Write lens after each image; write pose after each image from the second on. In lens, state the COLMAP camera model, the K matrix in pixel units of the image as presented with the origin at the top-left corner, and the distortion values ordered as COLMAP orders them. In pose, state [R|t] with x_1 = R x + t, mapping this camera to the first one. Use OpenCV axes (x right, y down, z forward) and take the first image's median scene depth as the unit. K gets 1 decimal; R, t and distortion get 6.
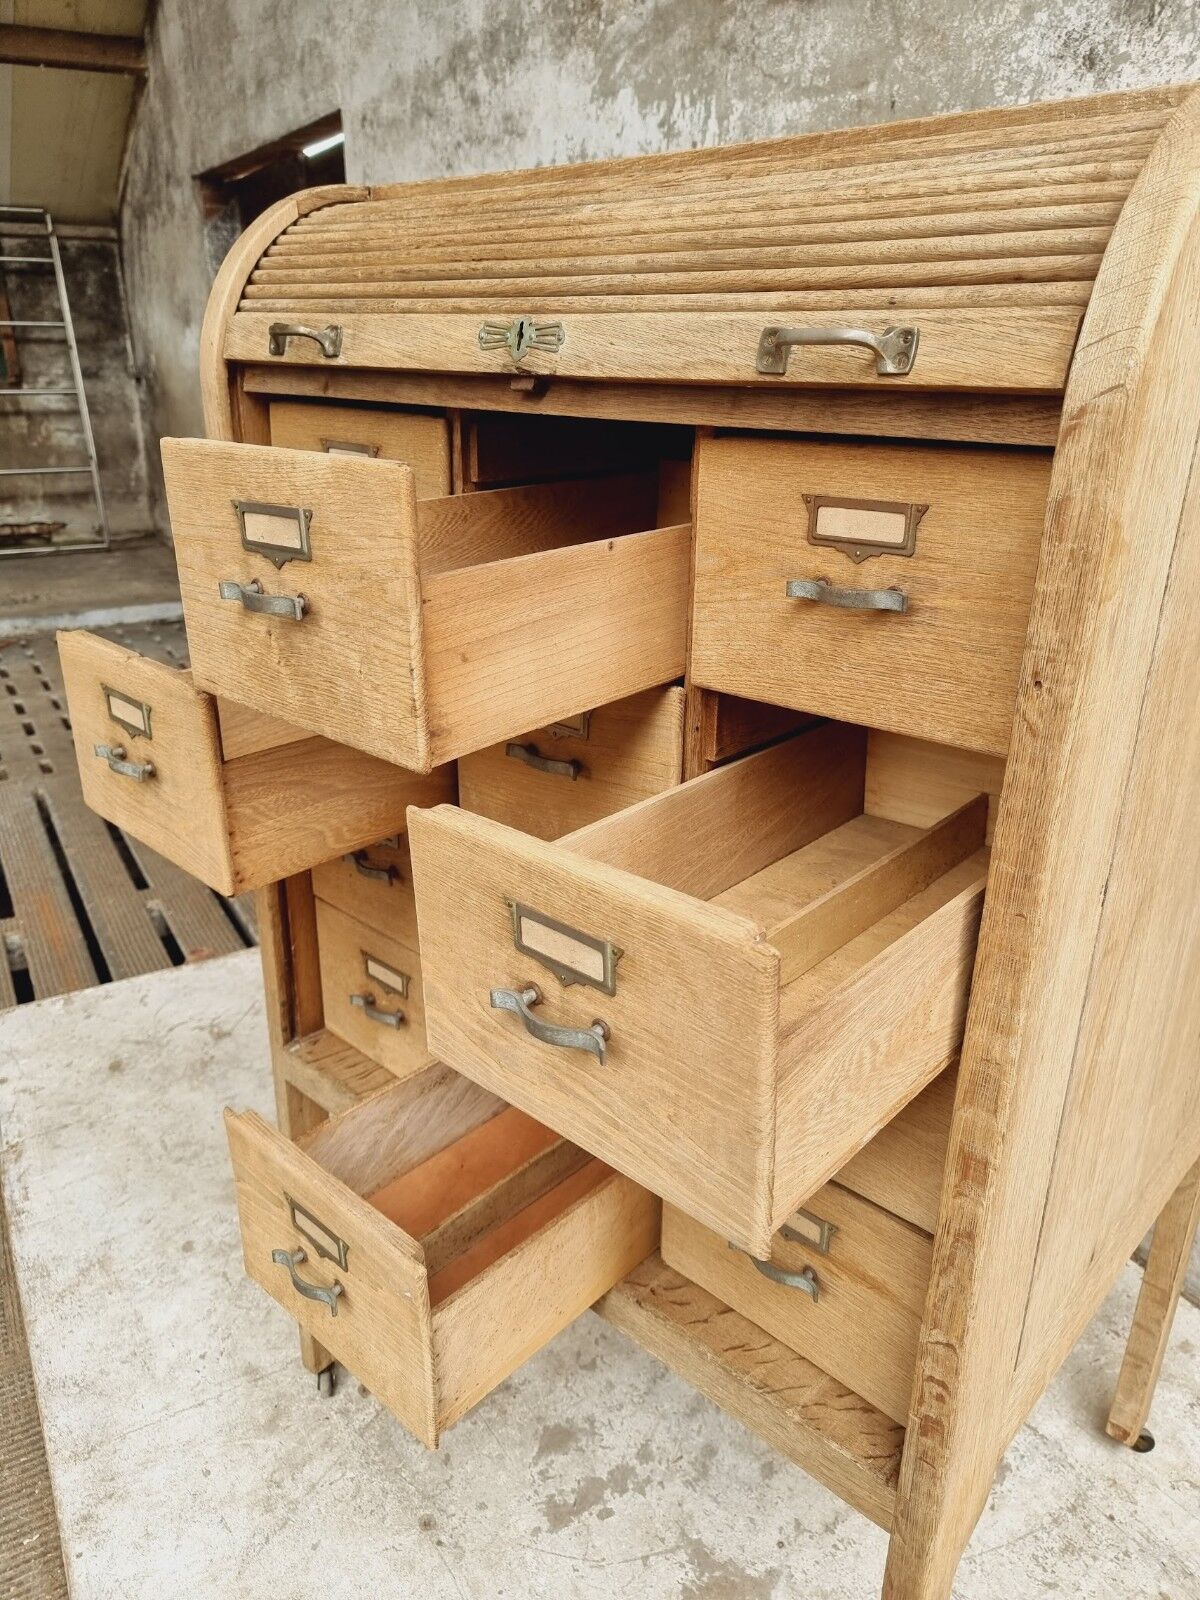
lens RADIAL K [[1118.9, 0, 592.1], [0, 1118.9, 780.4], [0, 0, 1]] dist [0.063836, -0.060900]
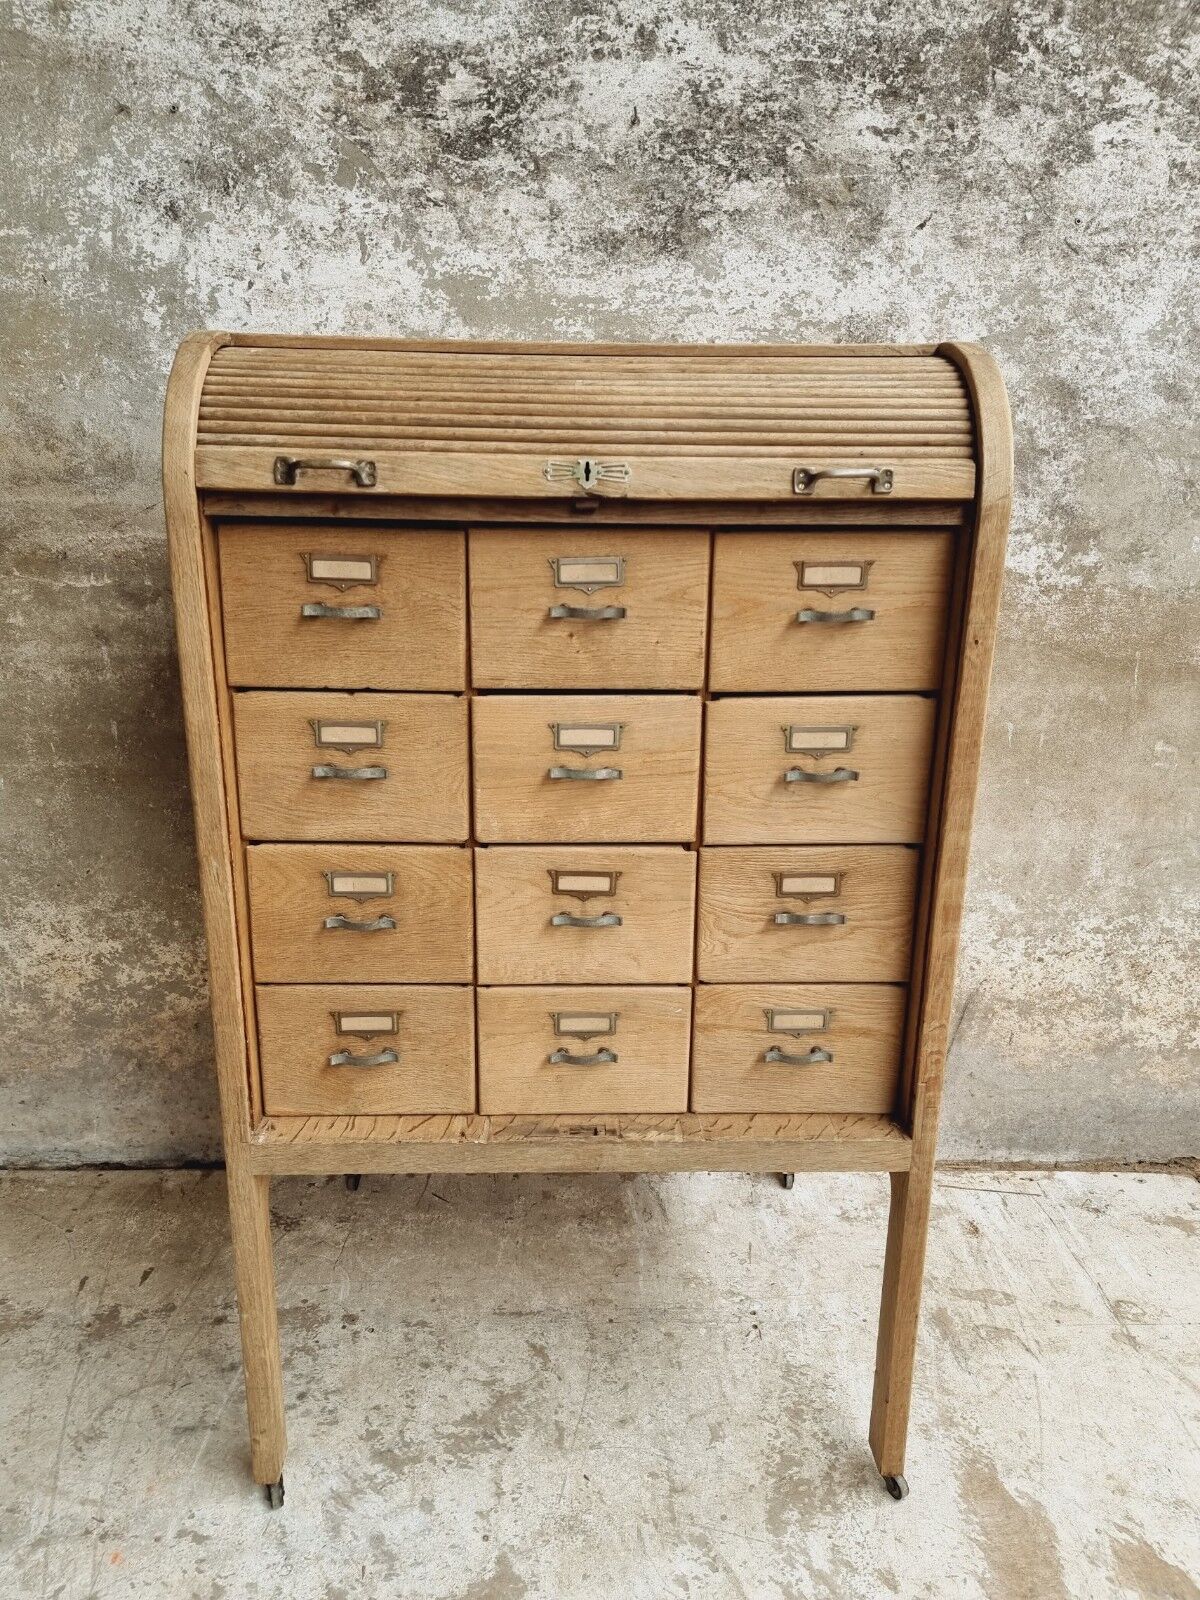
lens RADIAL K [[1118.9, 0, 583.6], [0, 1118.9, 794.5], [0, 0, 1]] dist [0.063836, -0.060900]
pose [[0.494152, -0.266889, 0.827396, -0.444815], [0.311356, 0.942914, 0.118198, -0.090374], [-0.811709, 0.199207, 0.549040, 0.158387]]
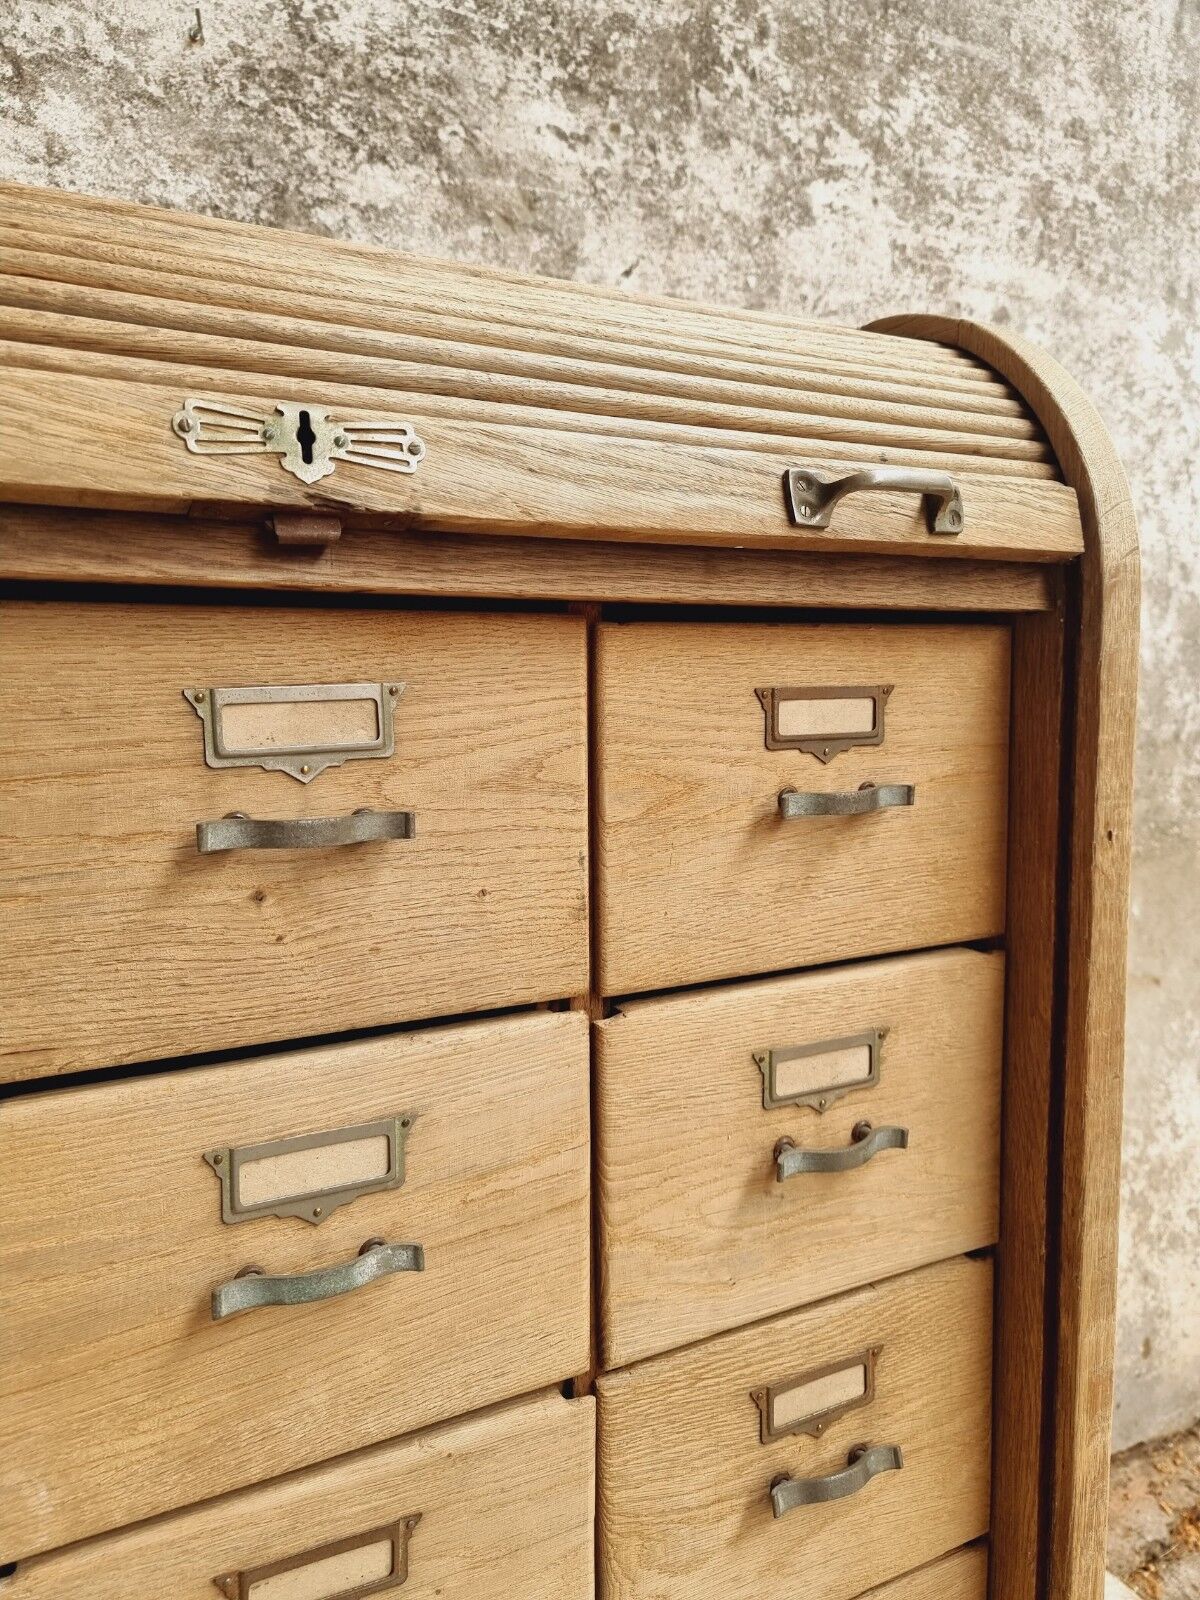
lens RADIAL K [[1118.9, 0, 585.8], [0, 1118.9, 782.8], [0, 0, 1]] dist [0.063836, -0.060900]
pose [[0.063368, -0.110434, 0.991861, -0.027873], [0.365339, 0.927437, 0.079920, -0.126186], [-0.928715, 0.357301, 0.099115, 0.470357]]
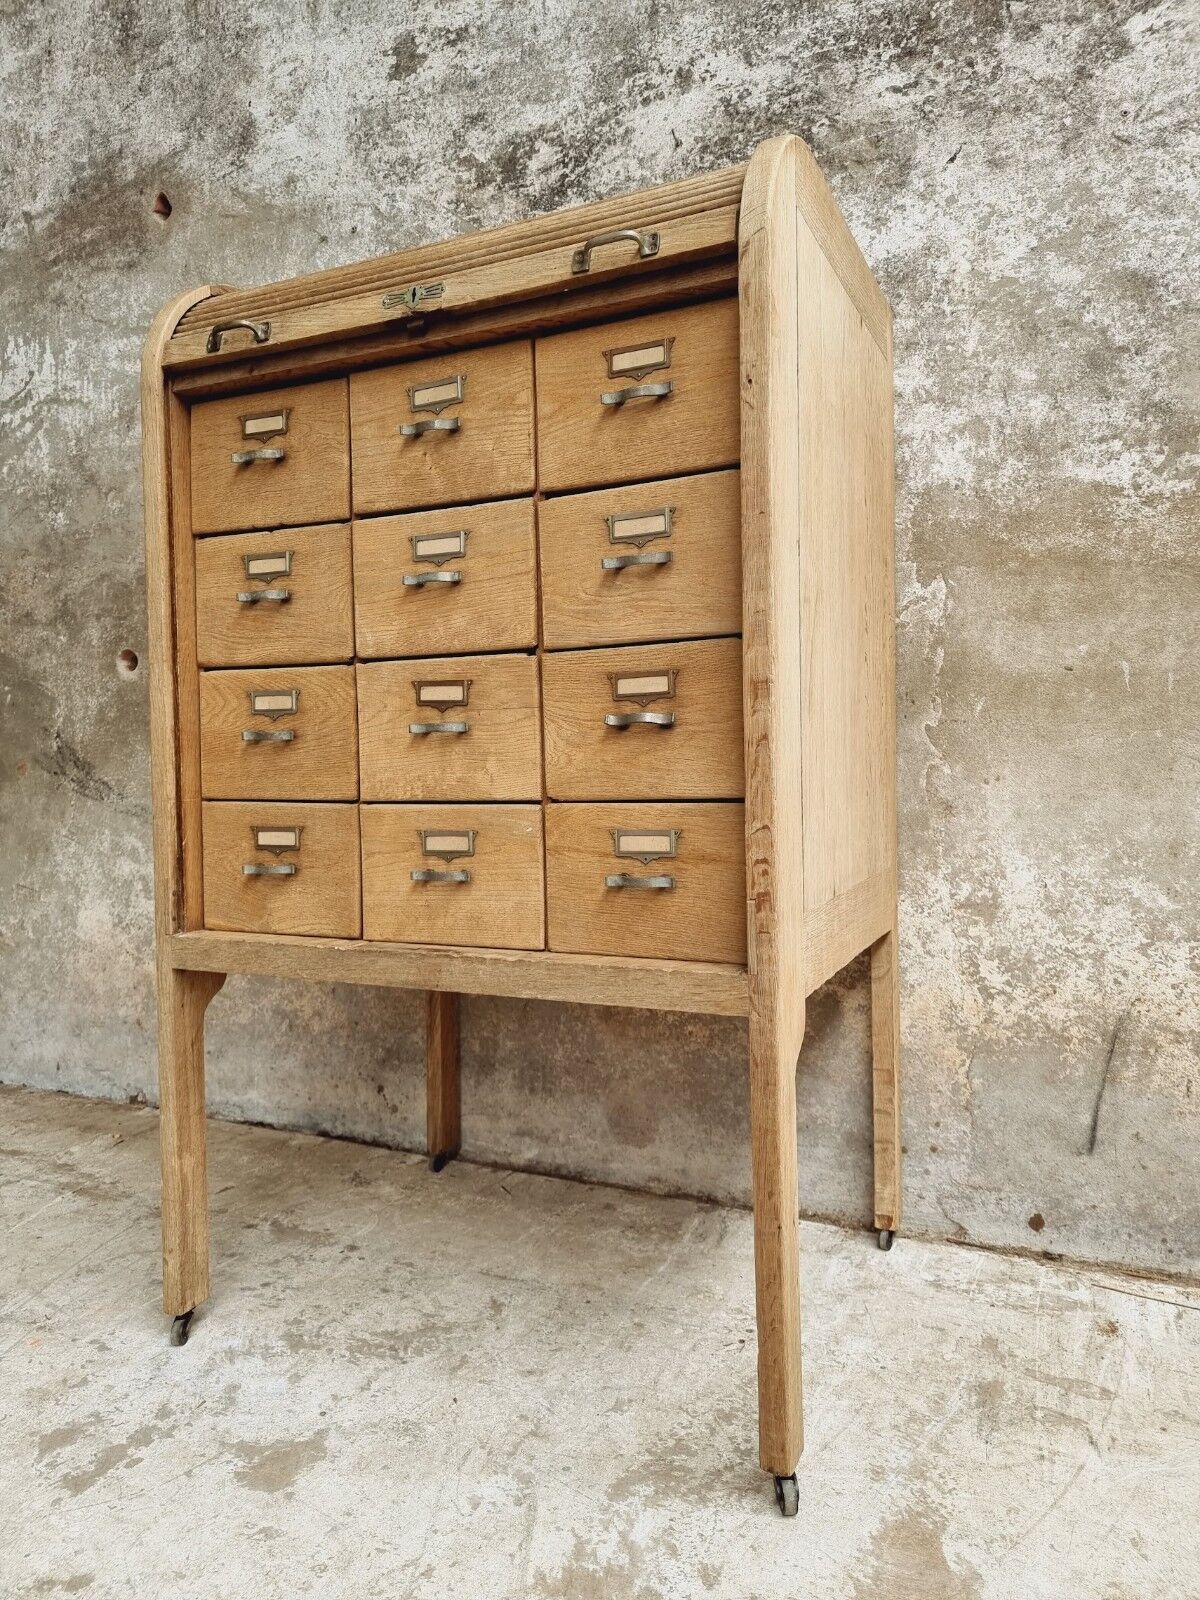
lens RADIAL K [[1118.9, 0, 579.5], [0, 1118.9, 787.5], [0, 0, 1]] dist [0.063836, -0.060900]
pose [[0.833001, -0.047494, 0.551229, -0.154587], [0.230135, 0.935773, -0.267146, 0.417599], [-0.503138, 0.349390, 0.790430, -0.097393]]
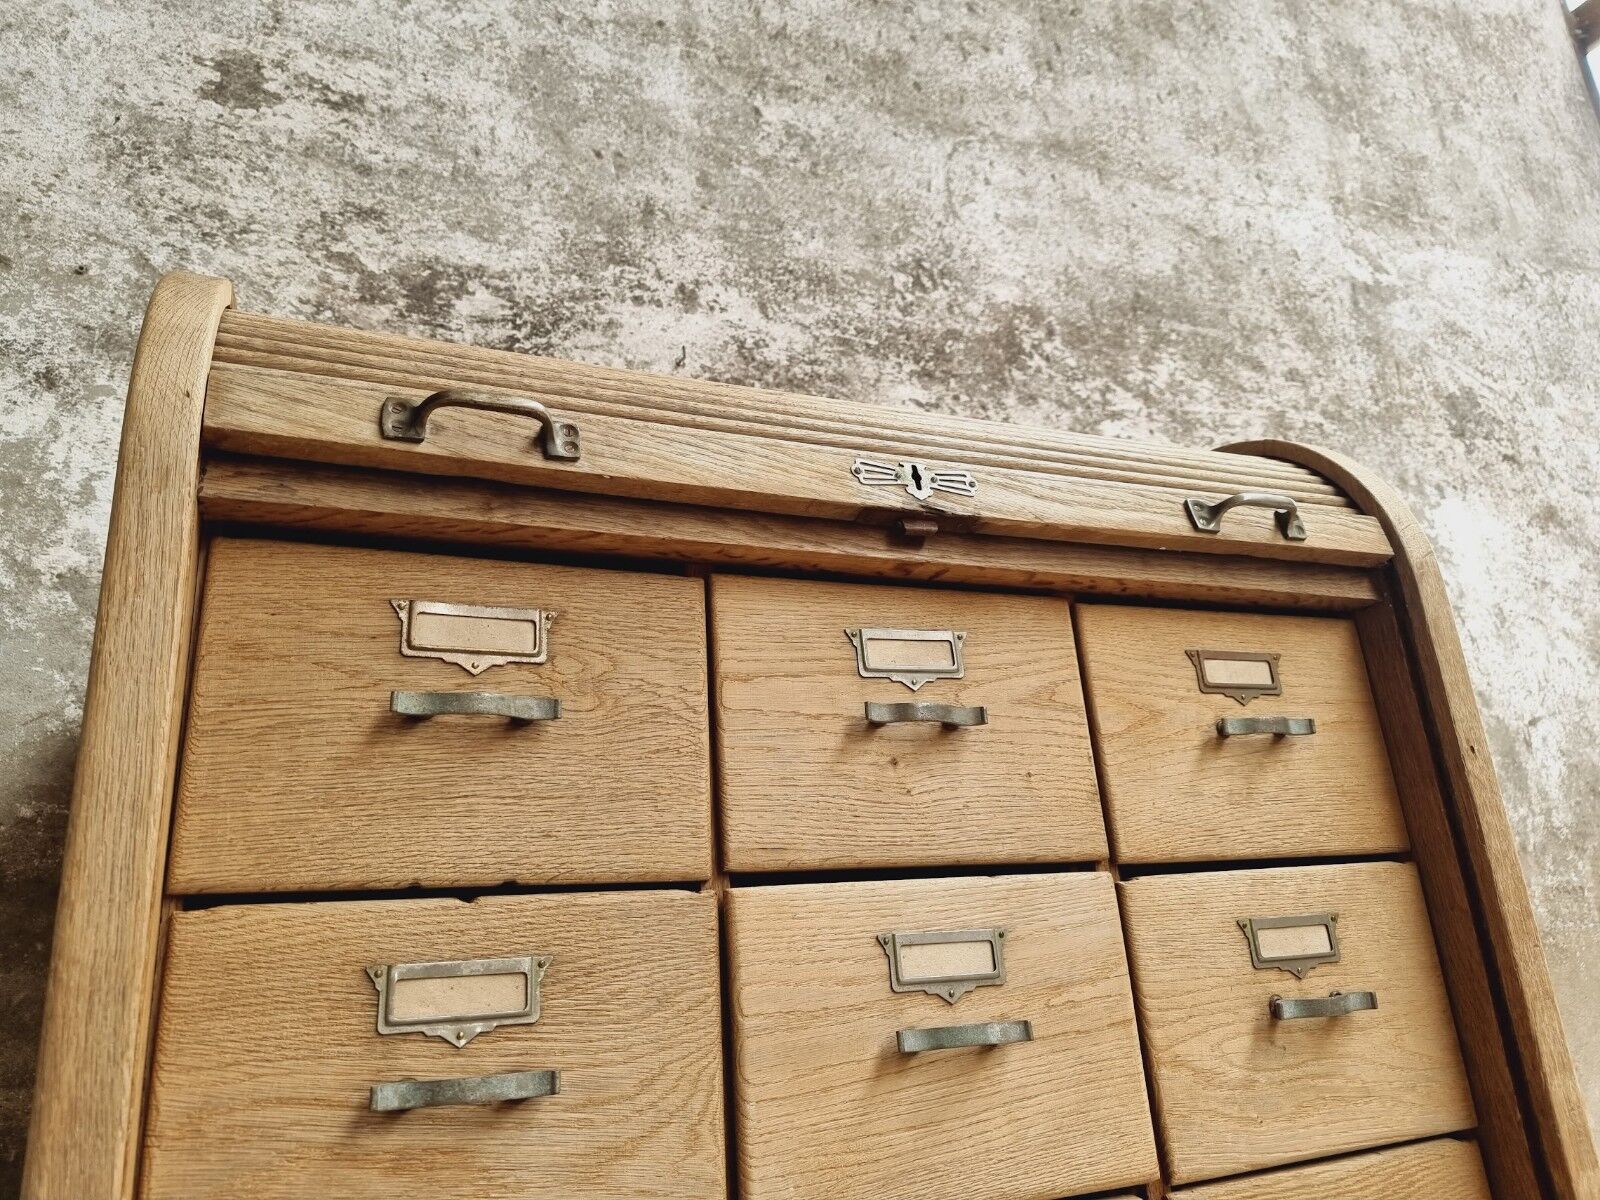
lens RADIAL K [[1118.9, 0, 786.8], [0, 1118.9, 602.1], [0, 0, 1]] dist [0.063836, -0.060900]
pose [[0.141259, 0.280406, 0.949431, -0.191042], [0.422346, 0.850321, -0.313973, -0.038253], [-0.895360, 0.445339, 0.001687, 0.599213]]
